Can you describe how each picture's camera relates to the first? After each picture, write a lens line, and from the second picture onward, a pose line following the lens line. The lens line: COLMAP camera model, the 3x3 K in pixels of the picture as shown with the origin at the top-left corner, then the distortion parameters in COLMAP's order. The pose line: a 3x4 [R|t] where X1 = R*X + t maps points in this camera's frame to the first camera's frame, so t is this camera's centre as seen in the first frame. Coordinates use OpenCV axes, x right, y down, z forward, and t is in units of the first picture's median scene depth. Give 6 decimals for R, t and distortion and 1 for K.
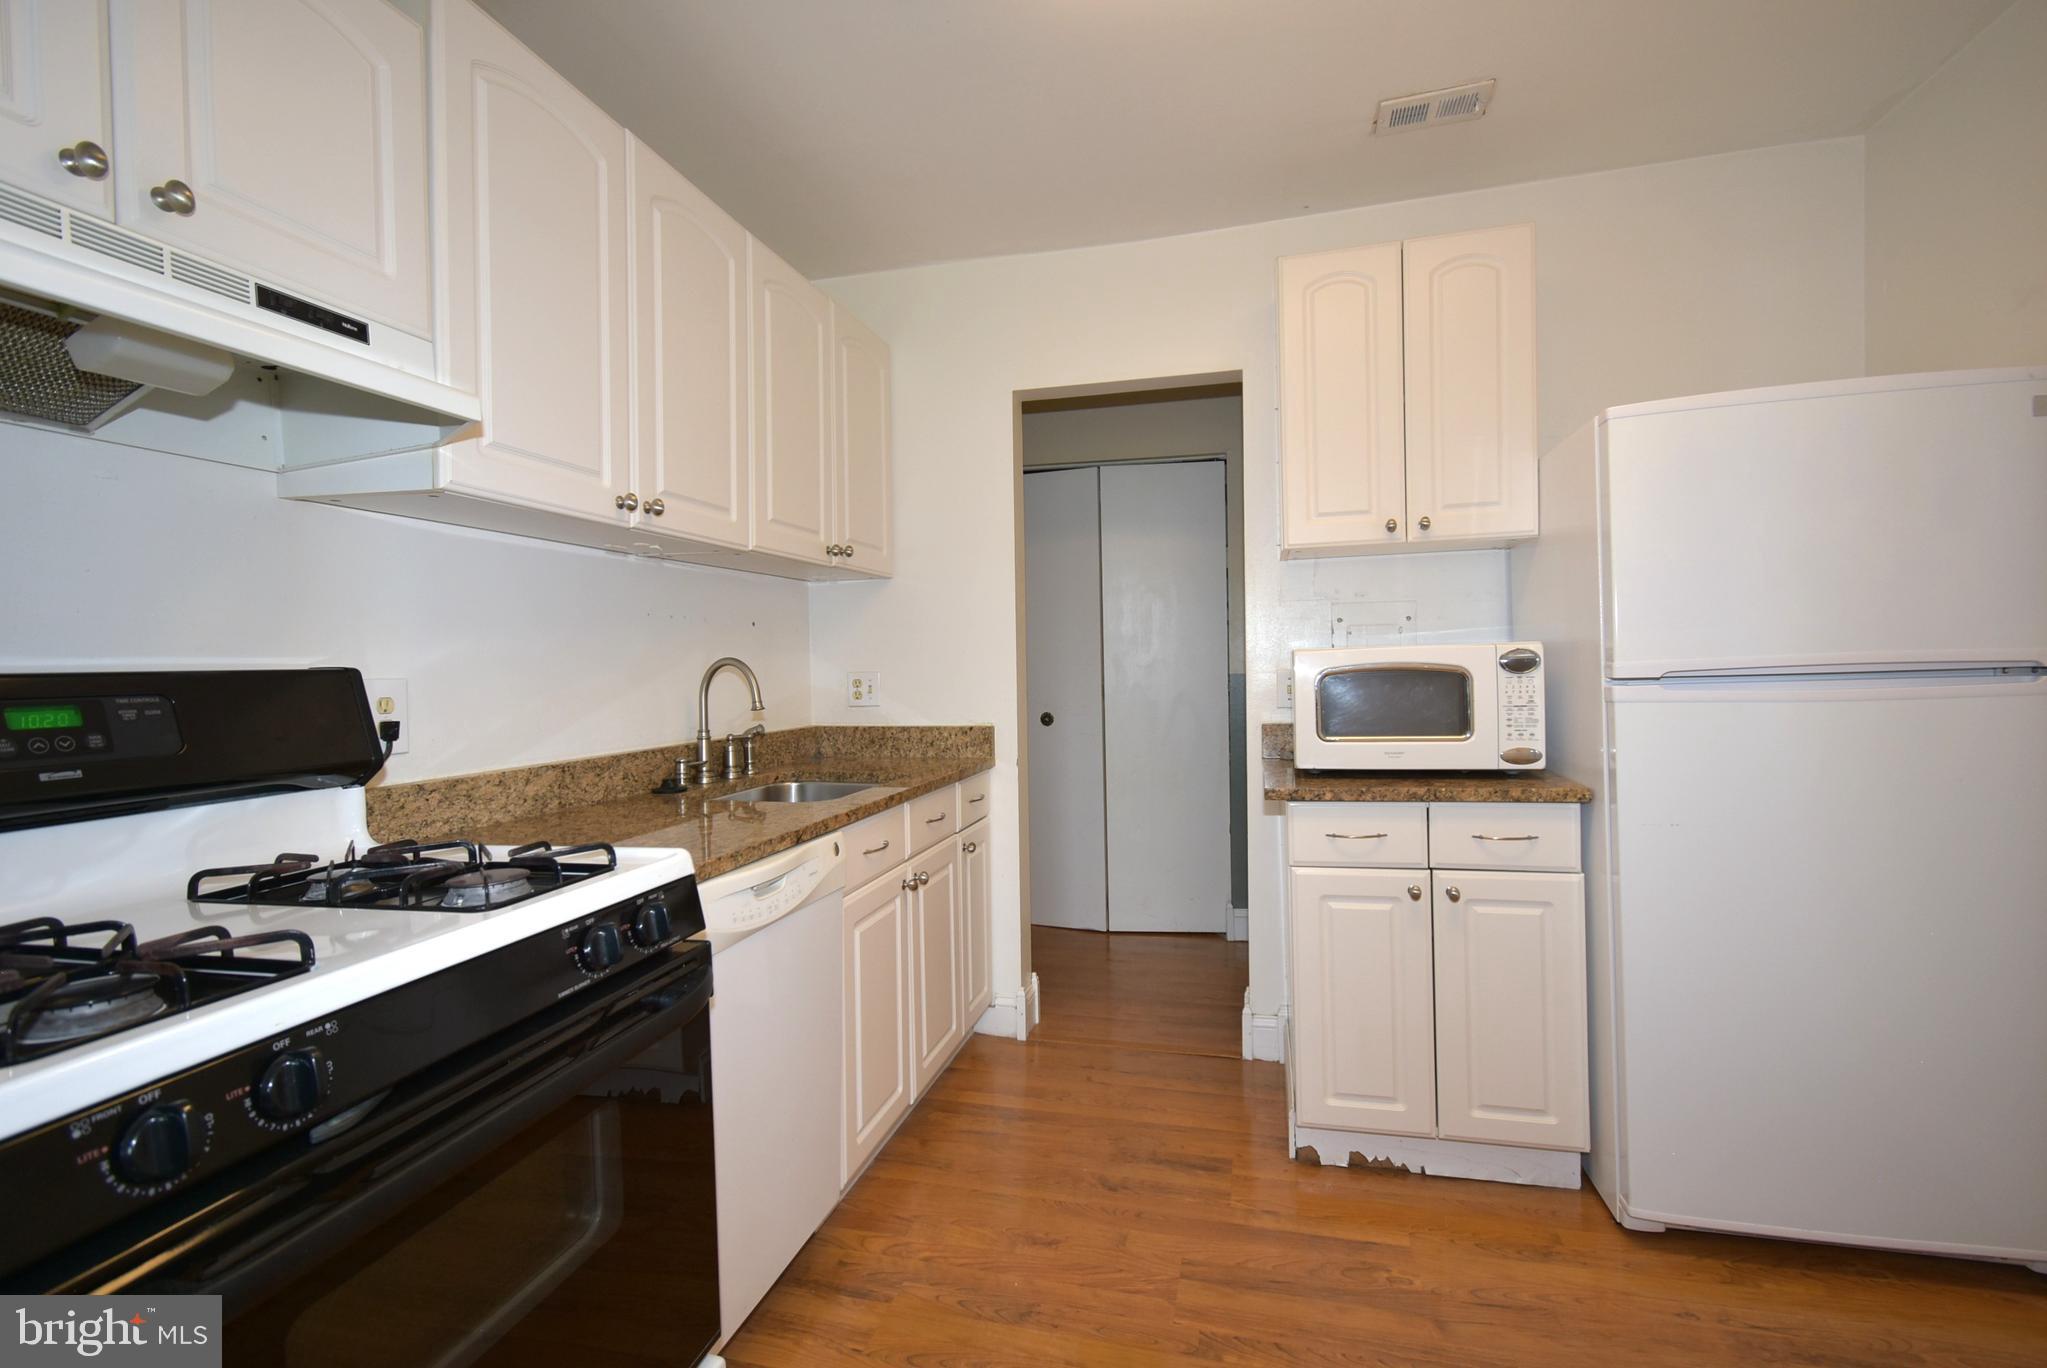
lens RADIAL K [[908.0, 0, 1034.1], [0, 908.0, 674.9], [0, 0, 1]] dist [0.008197, -0.005934]
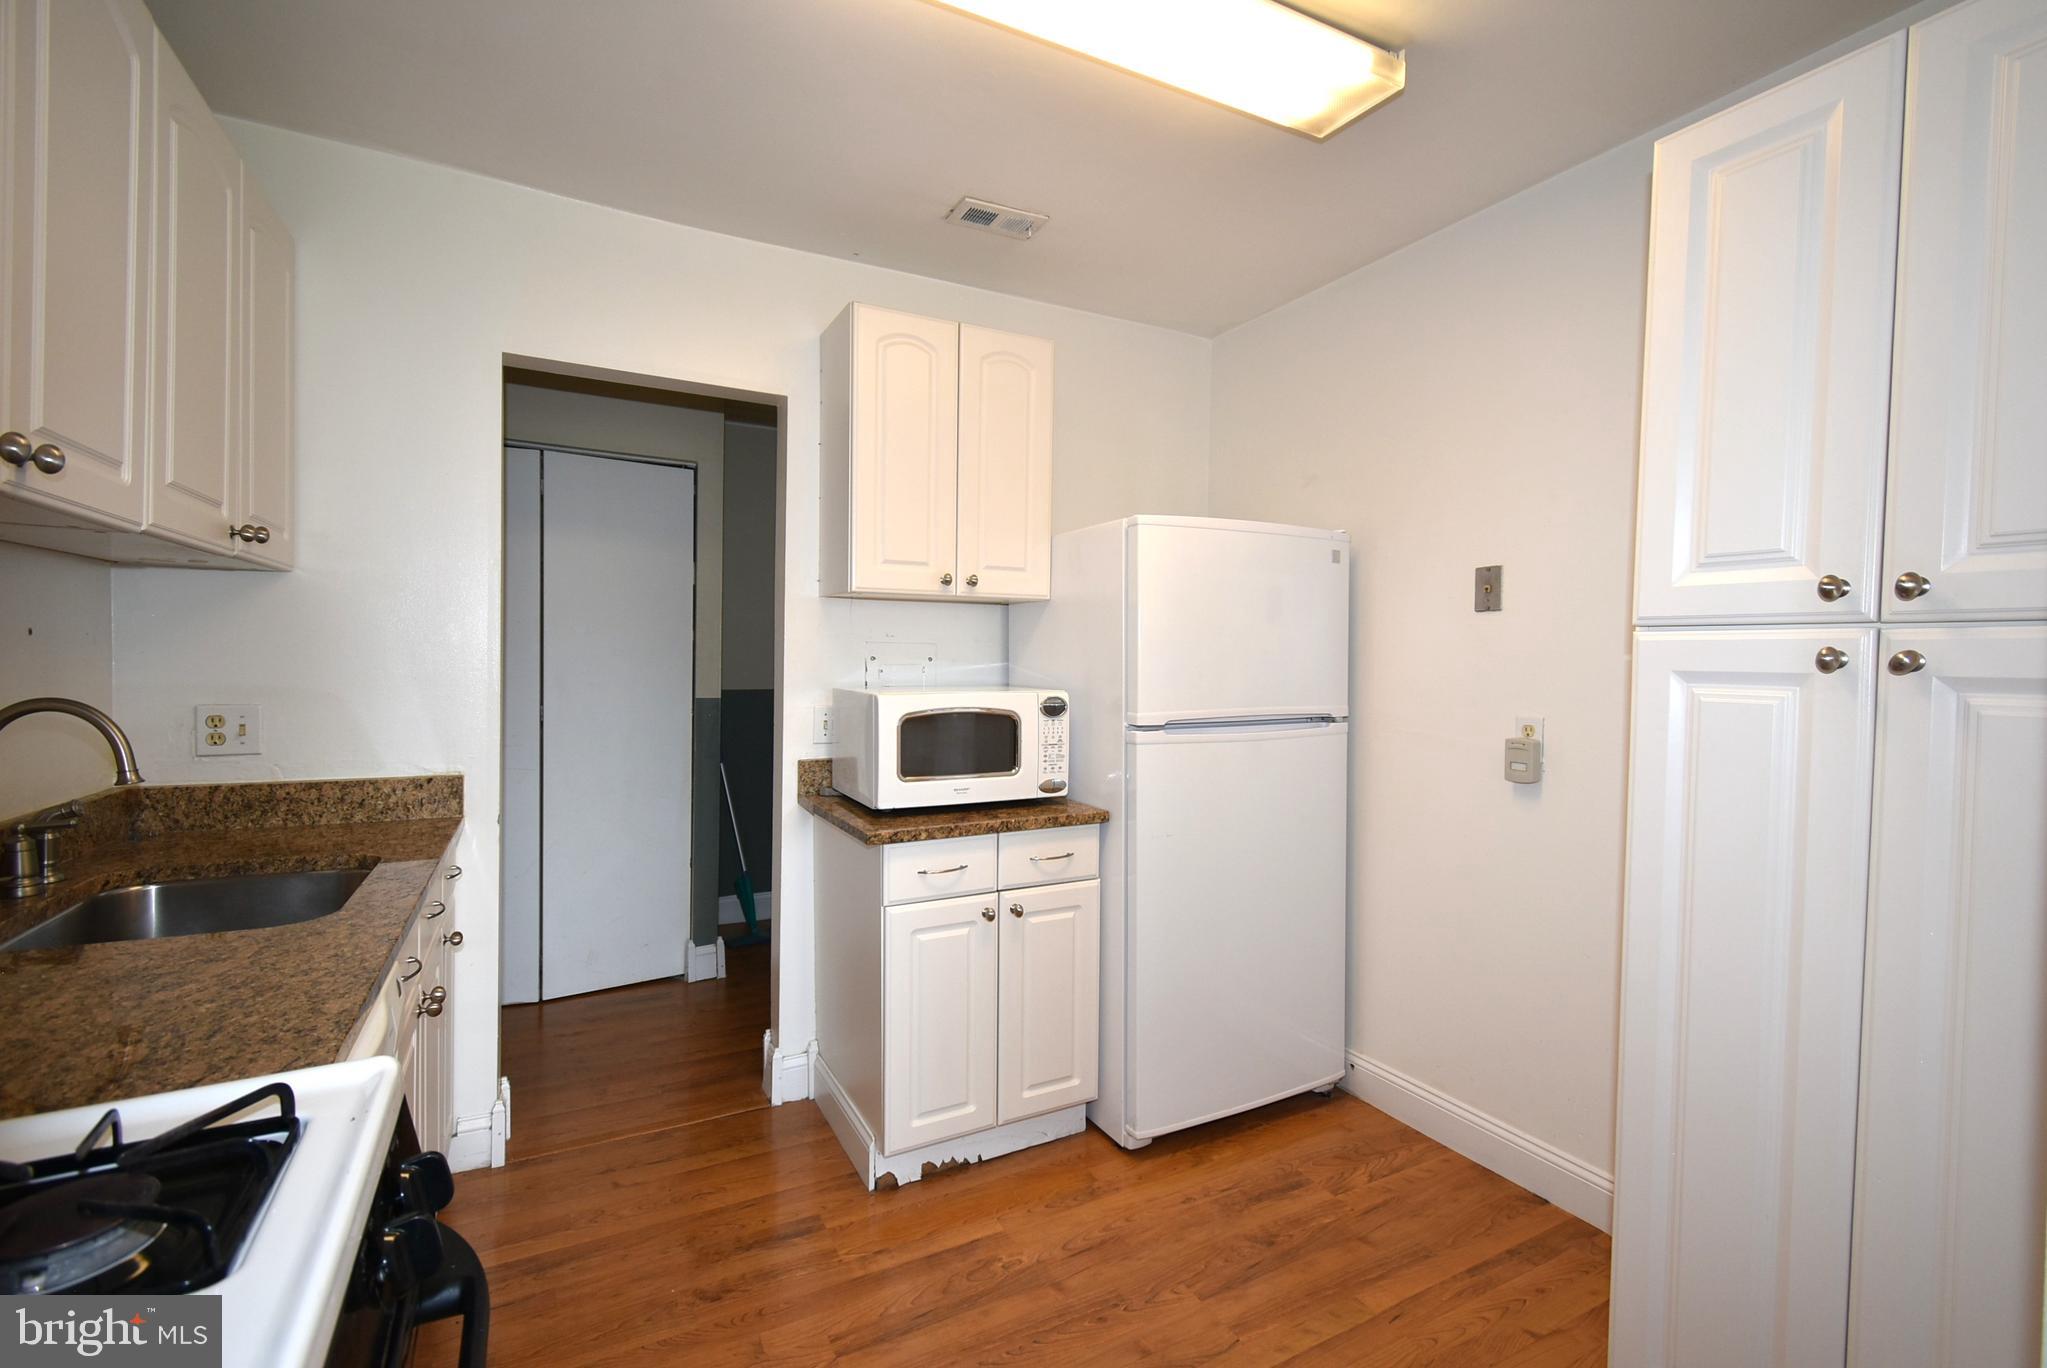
lens RADIAL K [[908.0, 0, 1034.1], [0, 908.0, 674.9], [0, 0, 1]] dist [0.008197, -0.005934]
pose [[0.733214, 0.018832, 0.679737, -0.299772], [-0.023275, 0.999726, -0.002591, -0.053458], [-0.679599, -0.013921, 0.733451, 0.134269]]
